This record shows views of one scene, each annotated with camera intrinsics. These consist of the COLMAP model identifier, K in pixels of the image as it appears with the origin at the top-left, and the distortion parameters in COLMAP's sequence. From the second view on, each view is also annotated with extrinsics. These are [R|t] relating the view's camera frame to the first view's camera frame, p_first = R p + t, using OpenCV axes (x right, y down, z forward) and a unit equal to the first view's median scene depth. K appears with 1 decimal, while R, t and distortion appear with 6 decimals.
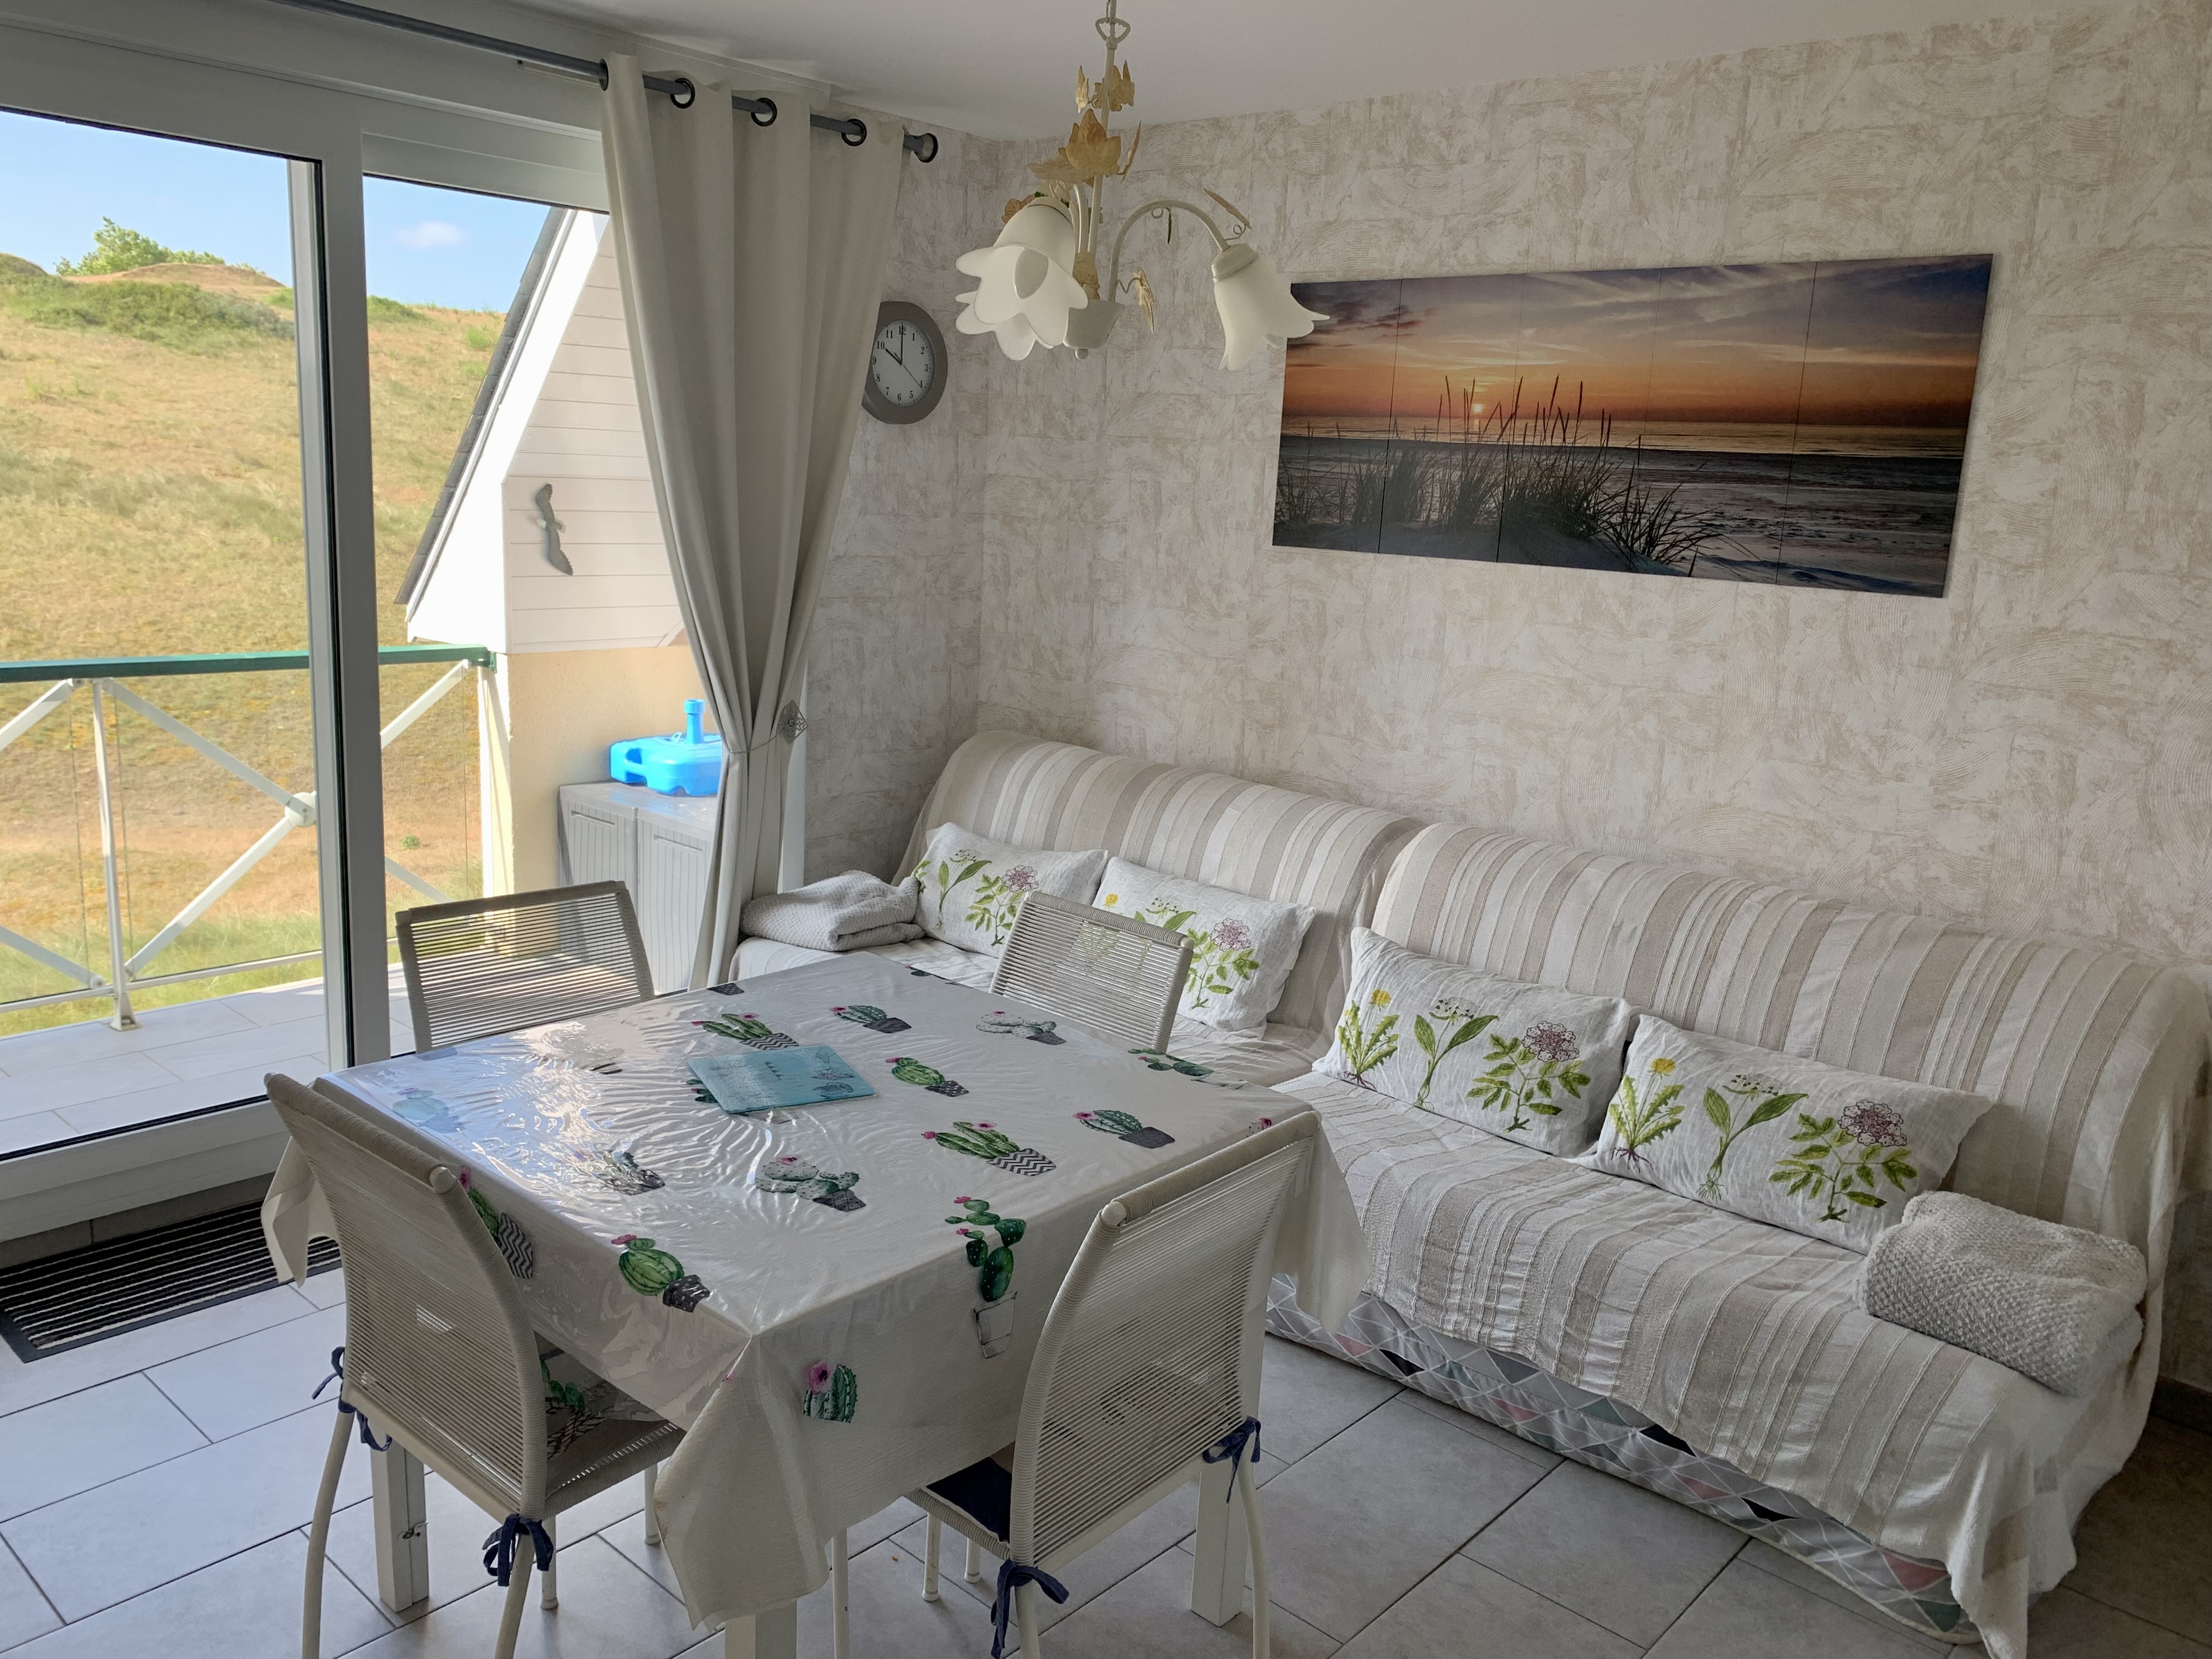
lens RADIAL K [[1673.8, 0, 1073.2], [0, 1673.8, 820.7], [0, 0, 1]] dist [0.030592, -0.030956]
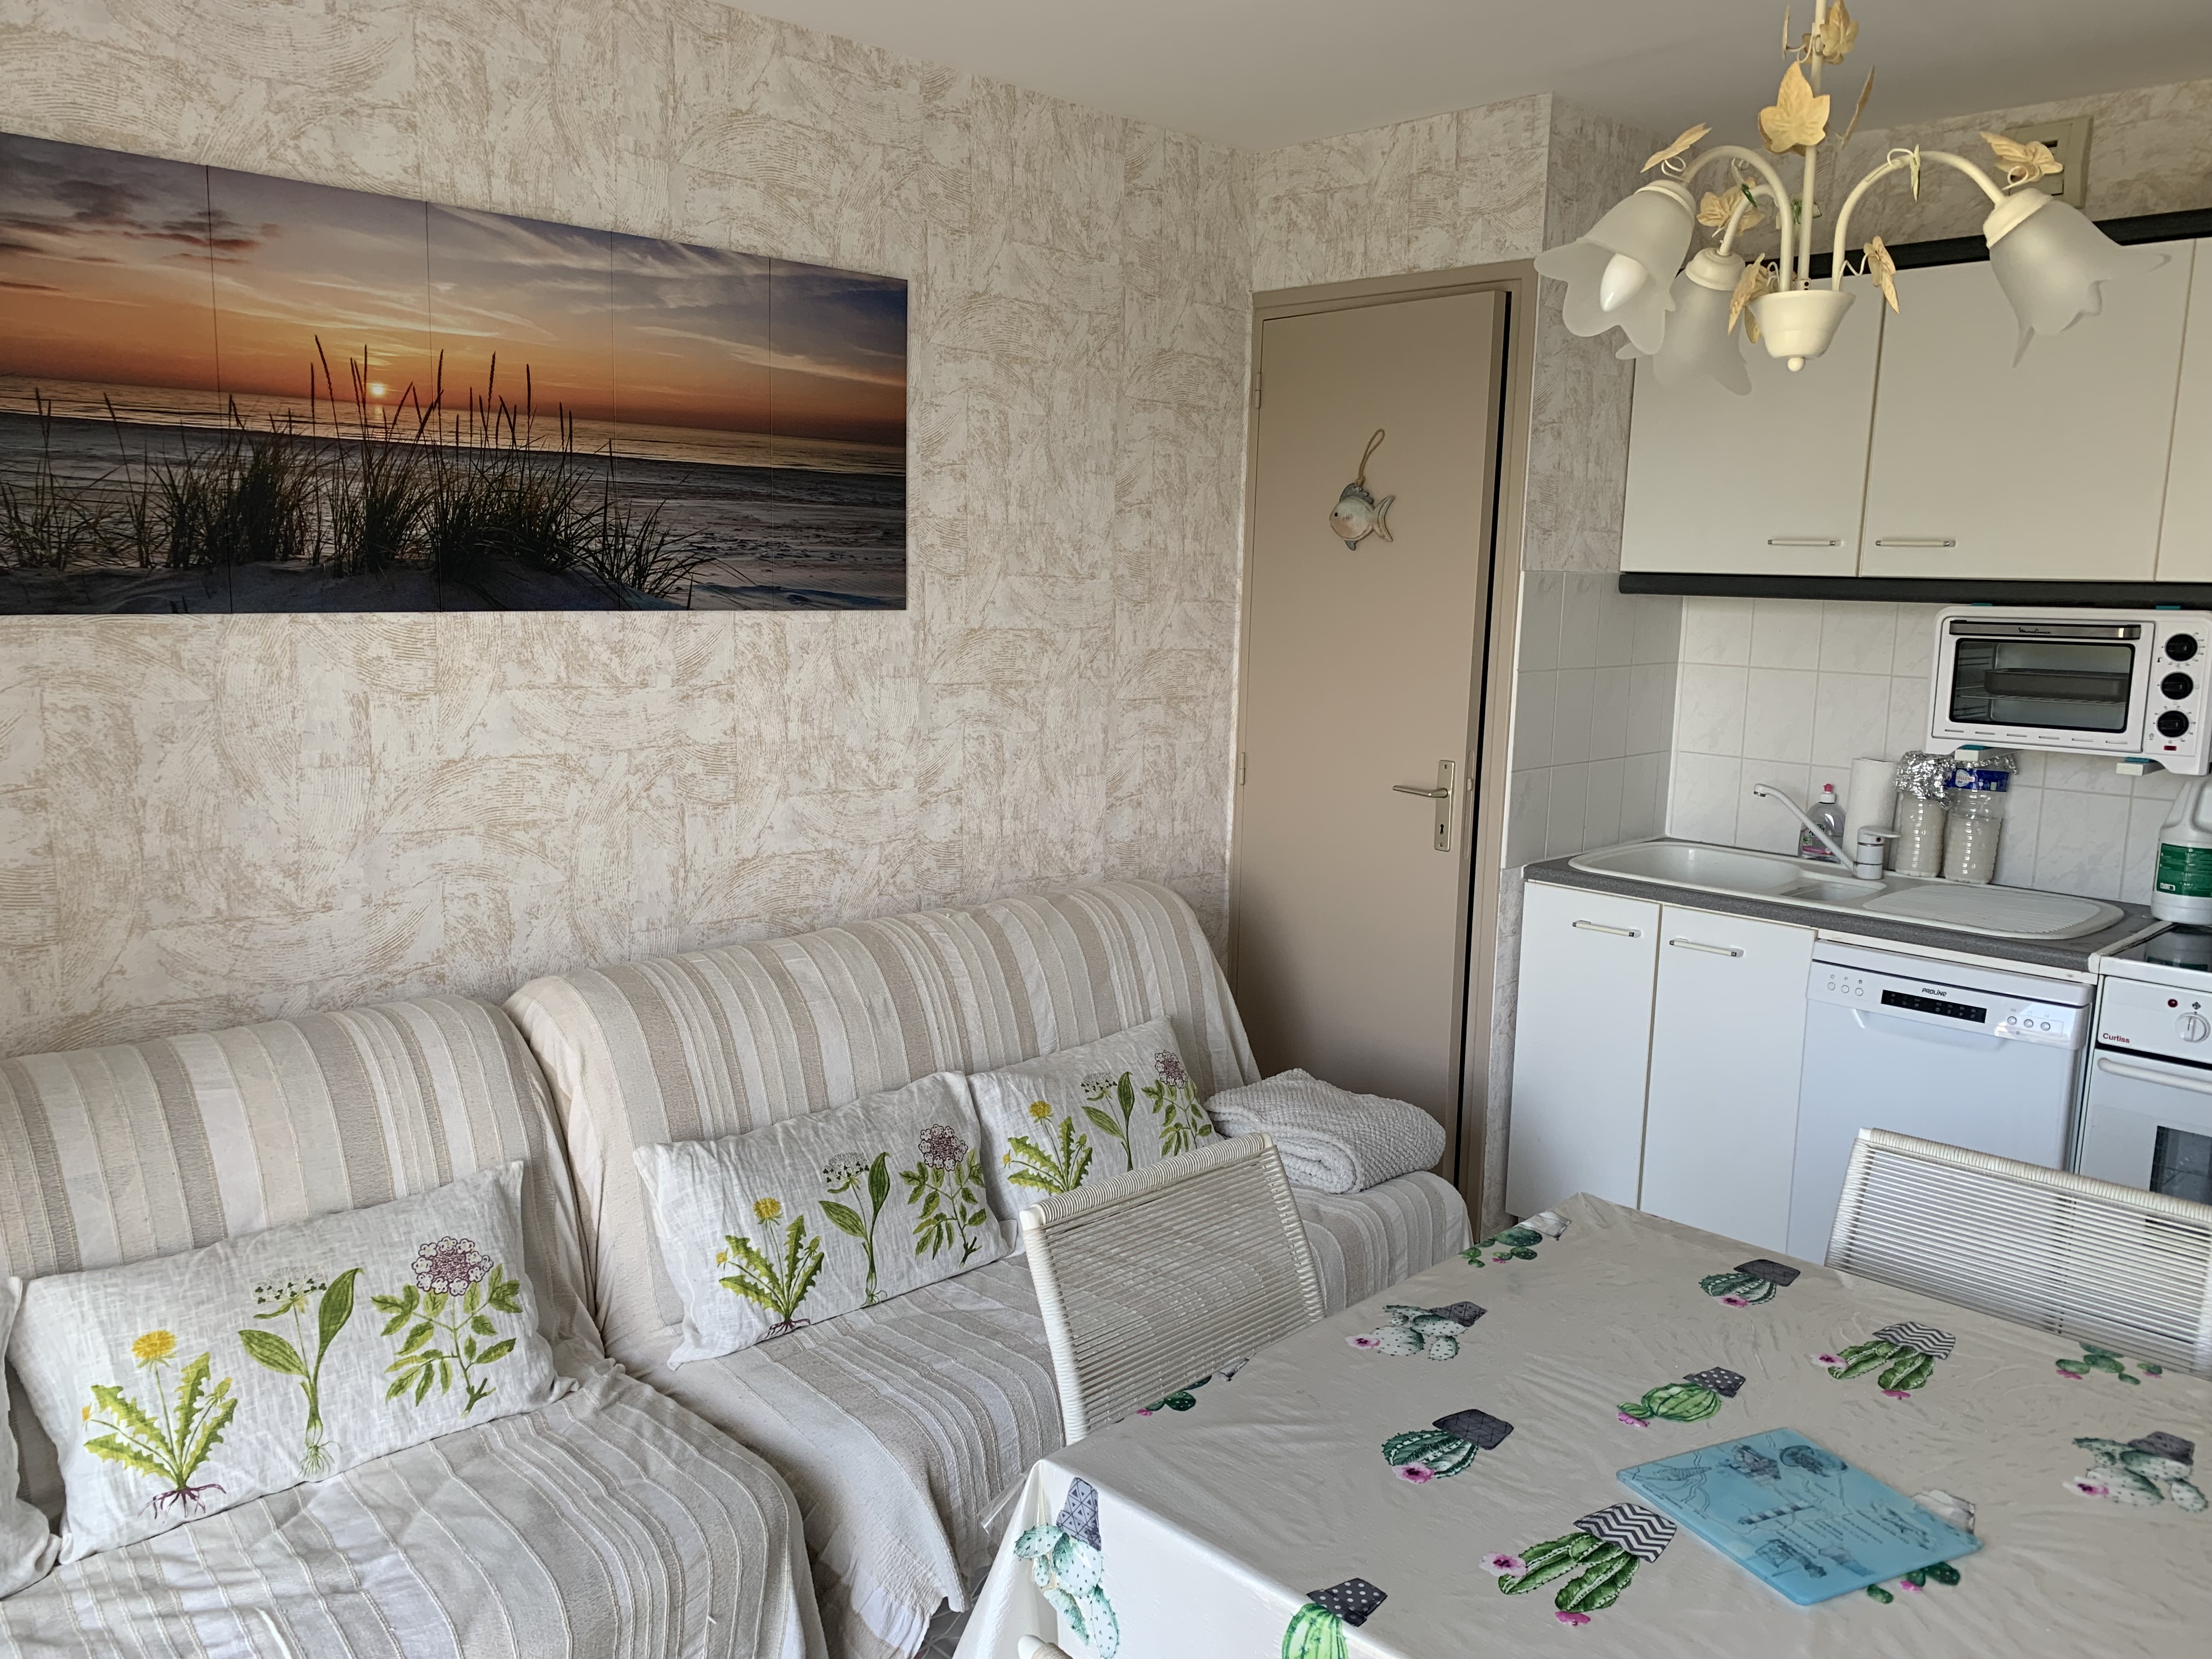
lens RADIAL K [[1671.7, 0, 1080.1], [0, 1671.7, 832.1], [0, 0, 1]] dist [0.051282, -0.076601]
pose [[0.054157, -0.208885, 0.976440, -0.447164], [0.190911, 0.962002, 0.195208, -0.154639], [-0.980112, 0.175841, 0.091977, 0.701293]]
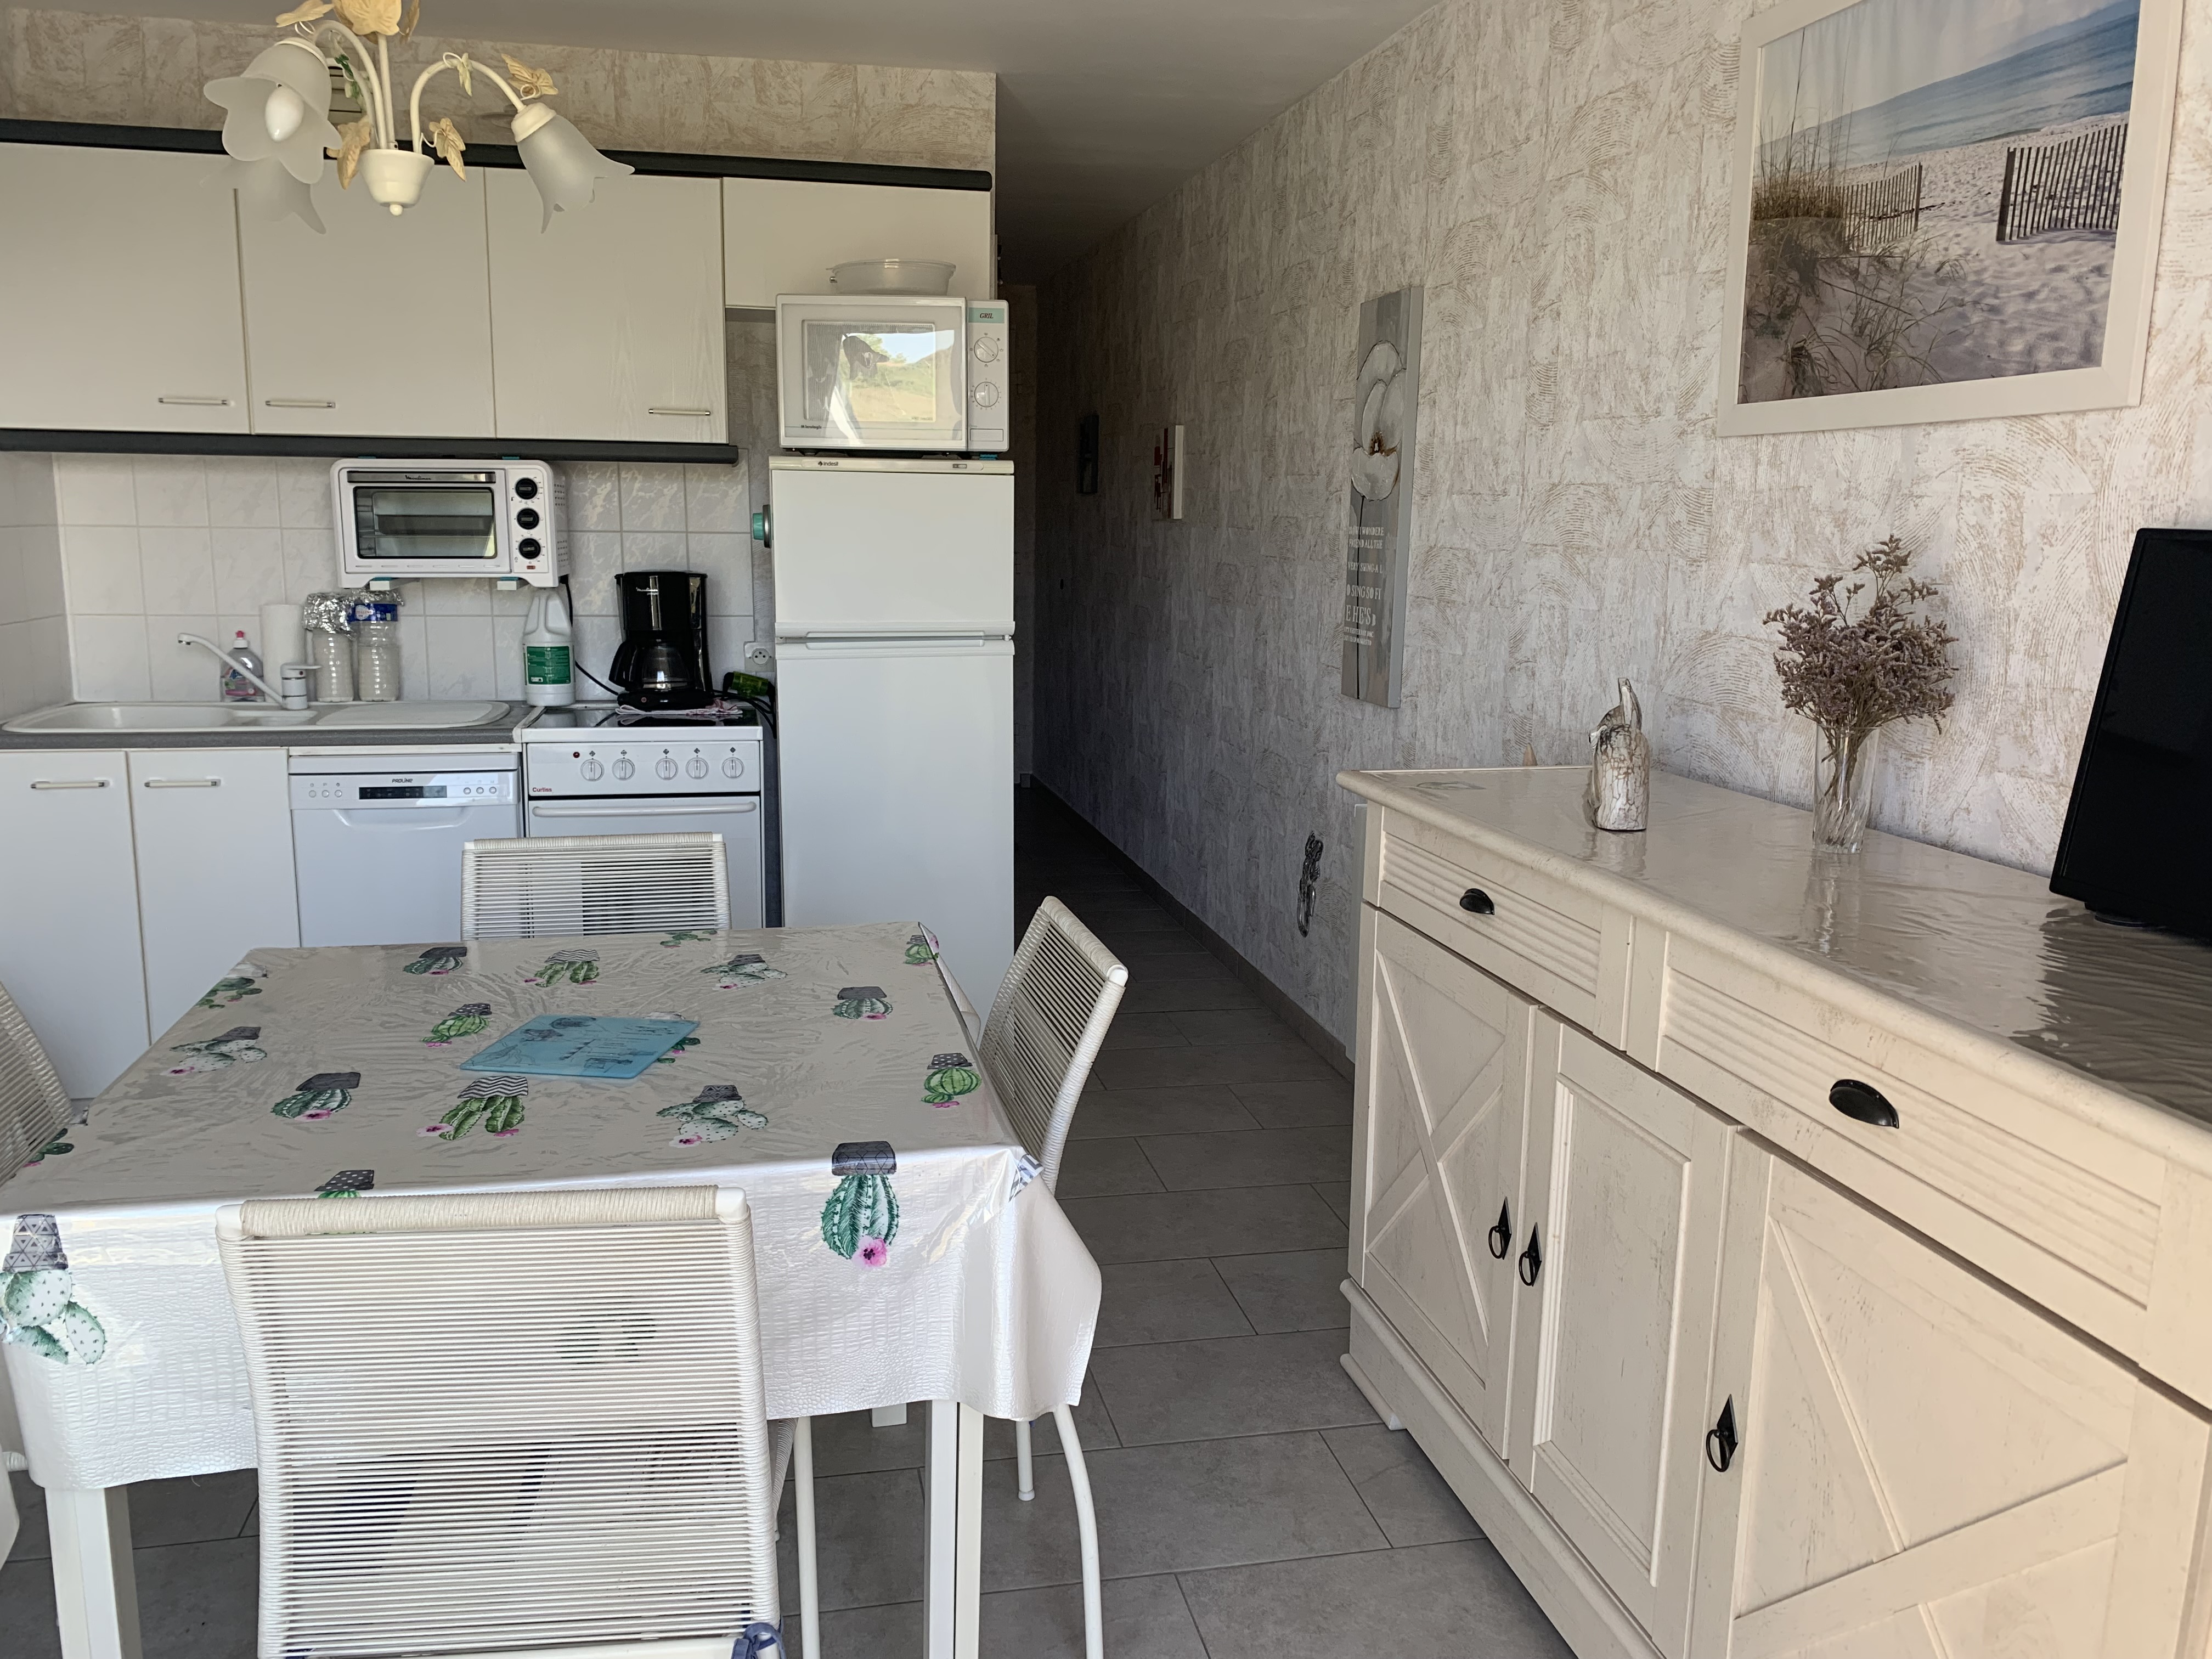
lens RADIAL K [[1673.8, 0, 1073.2], [0, 1673.8, 820.7], [0, 0, 1]] dist [0.030592, -0.030956]
pose [[-0.806240, -0.167709, 0.567319, -0.512102], [0.069146, 0.925688, 0.371915, -0.155394], [-0.587534, 0.339080, -0.734730, 0.877216]]
